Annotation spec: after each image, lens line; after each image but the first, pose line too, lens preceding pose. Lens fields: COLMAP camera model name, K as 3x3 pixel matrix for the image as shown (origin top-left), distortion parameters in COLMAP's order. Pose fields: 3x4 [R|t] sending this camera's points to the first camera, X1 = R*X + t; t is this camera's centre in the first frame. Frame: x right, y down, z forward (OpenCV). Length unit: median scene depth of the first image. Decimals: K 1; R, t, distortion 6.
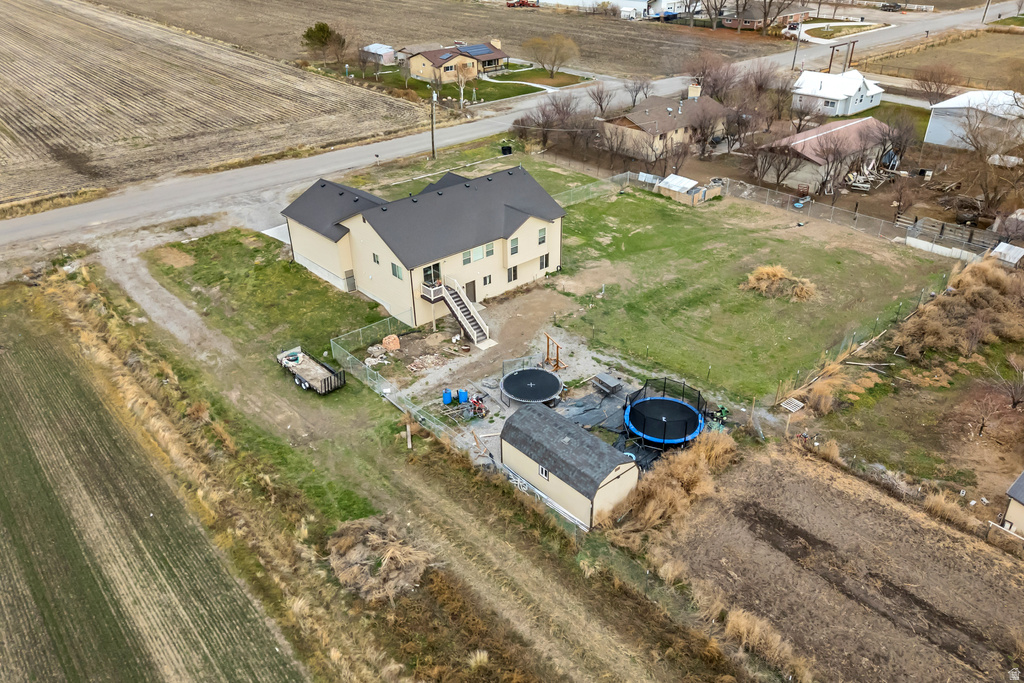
lens RADIAL K [[753.1, 0, 513.8], [0, 753.1, 341.6], [0, 0, 1]] dist [0.085563, -0.082201]
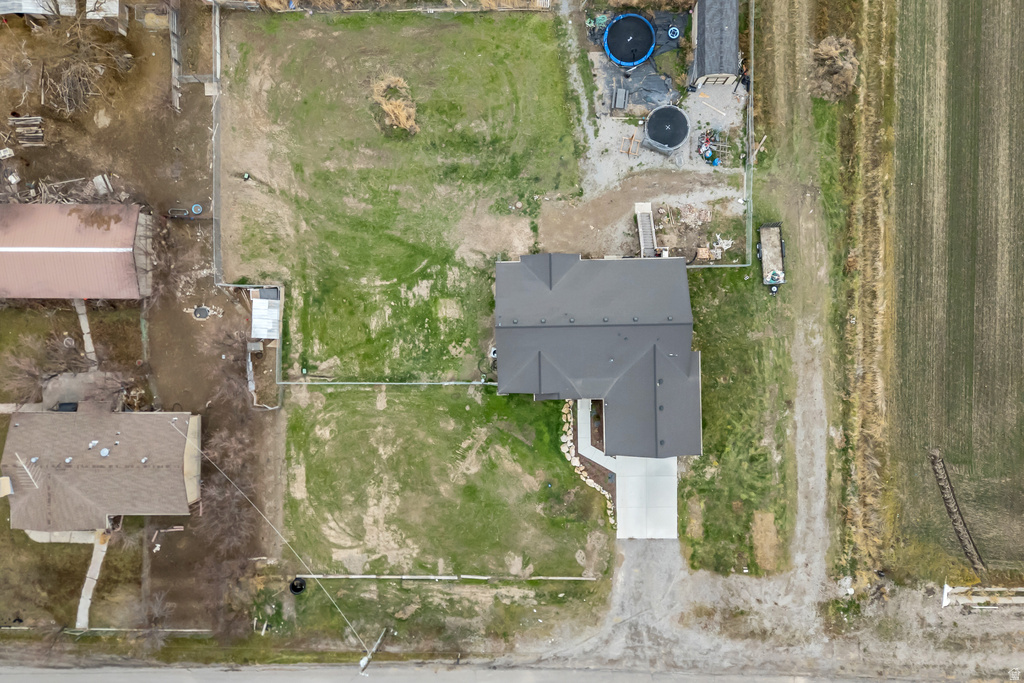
lens RADIAL K [[753.1, 0, 513.8], [0, 753.1, 341.6], [0, 0, 1]] dist [0.085563, -0.082201]
pose [[-0.753346, -0.657115, 0.025895, -0.047242], [0.357520, -0.376193, 0.854785, -1.110804], [-0.551951, 0.653207, 0.518336, 0.536376]]
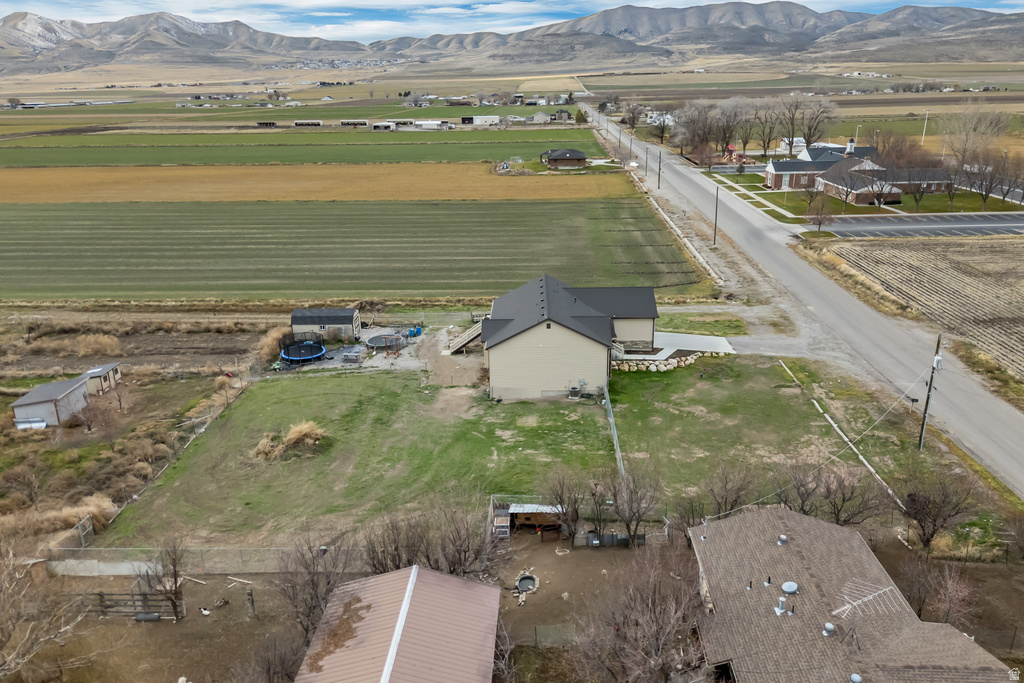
lens RADIAL K [[753.1, 0, 513.8], [0, 753.1, 341.6], [0, 0, 1]] dist [0.085563, -0.082201]
pose [[-0.685717, 0.258491, -0.680422, 0.782995], [-0.338768, 0.714052, 0.612671, -0.863210], [0.644227, 0.650625, -0.402069, 1.483625]]
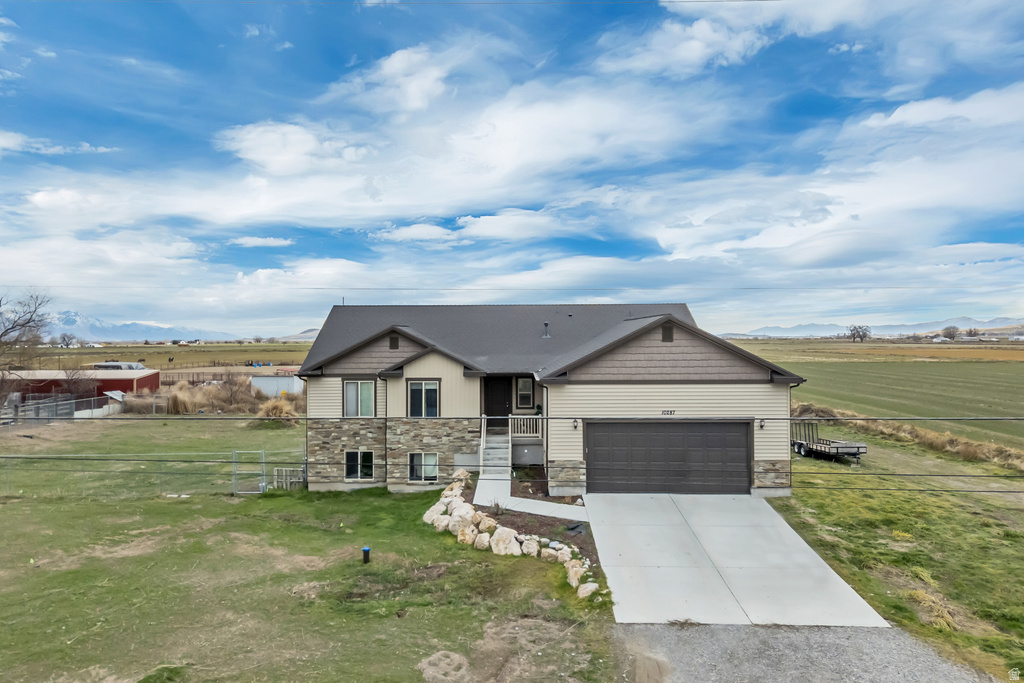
lens RADIAL K [[753.1, 0, 513.8], [0, 753.1, 341.6], [0, 0, 1]] dist [0.085563, -0.082201]
pose [[-0.738574, 0.013364, 0.674039, -0.470288], [0.349065, 0.862933, 0.365376, -0.383658], [-0.576768, 0.505141, -0.642006, 1.361436]]
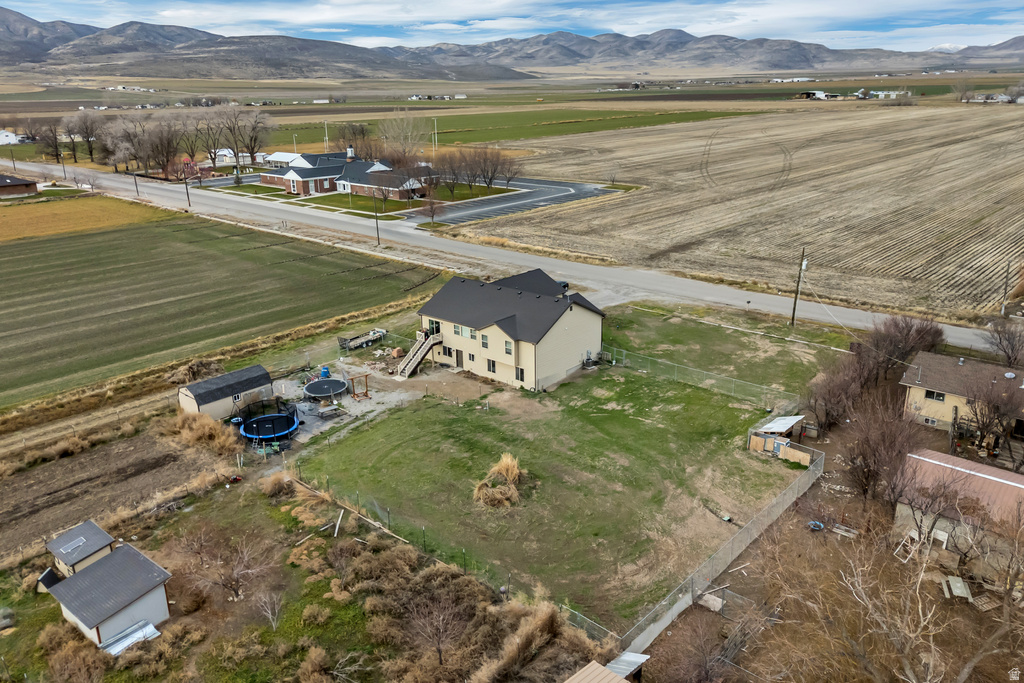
lens RADIAL K [[753.1, 0, 513.8], [0, 753.1, 341.6], [0, 0, 1]] dist [0.085563, -0.082201]
pose [[0.122083, 0.329469, -0.936240, 1.112784], [-0.481206, 0.844662, 0.234494, -0.422080], [0.868065, 0.421896, 0.261661, 0.703061]]
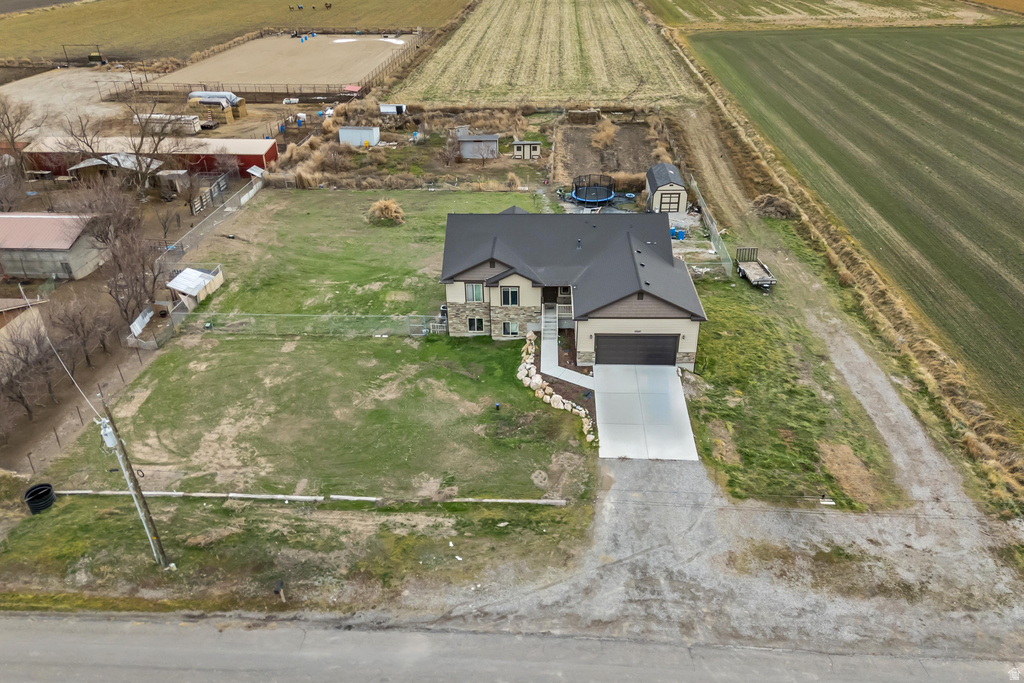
lens RADIAL K [[753.1, 0, 513.8], [0, 753.1, 341.6], [0, 0, 1]] dist [0.085563, -0.082201]
pose [[-0.712901, -0.324939, 0.621440, -0.663377], [0.371267, 0.576903, 0.727560, -0.791738], [-0.594923, 0.749398, -0.290636, 1.395579]]
